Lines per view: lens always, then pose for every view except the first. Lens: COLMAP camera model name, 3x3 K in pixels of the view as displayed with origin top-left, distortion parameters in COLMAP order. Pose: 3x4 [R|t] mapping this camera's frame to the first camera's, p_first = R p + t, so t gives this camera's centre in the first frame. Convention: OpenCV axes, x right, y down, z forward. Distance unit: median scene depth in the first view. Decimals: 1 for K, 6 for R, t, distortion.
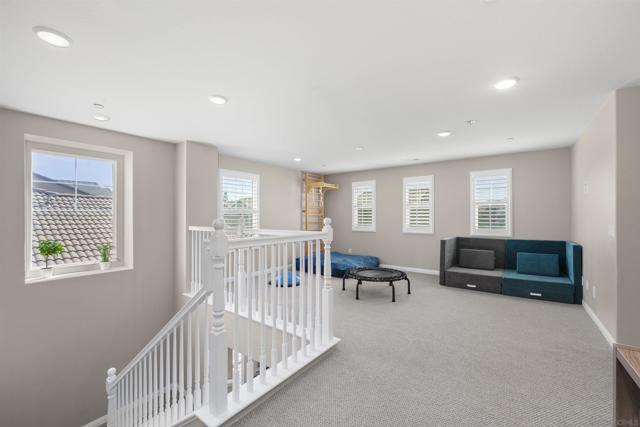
lens RADIAL K [[267.2, 0, 295.9], [0, 267.2, 214.4], [0, 0, 1]] dist [0.002547, 0.000416]
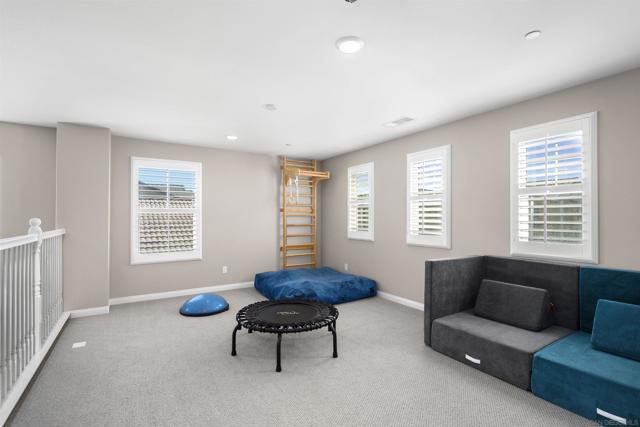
lens RADIAL K [[286.0, 0, 321.0], [0, 286.0, 216.7], [0, 0, 1]] dist [-0.001179, 0.000905]
pose [[0.943599, 0.000724, -0.331090, 0.412578], [0.000289, 0.999995, 0.003011, 0.004243], [0.331091, -0.002937, 0.943594, 0.303487]]
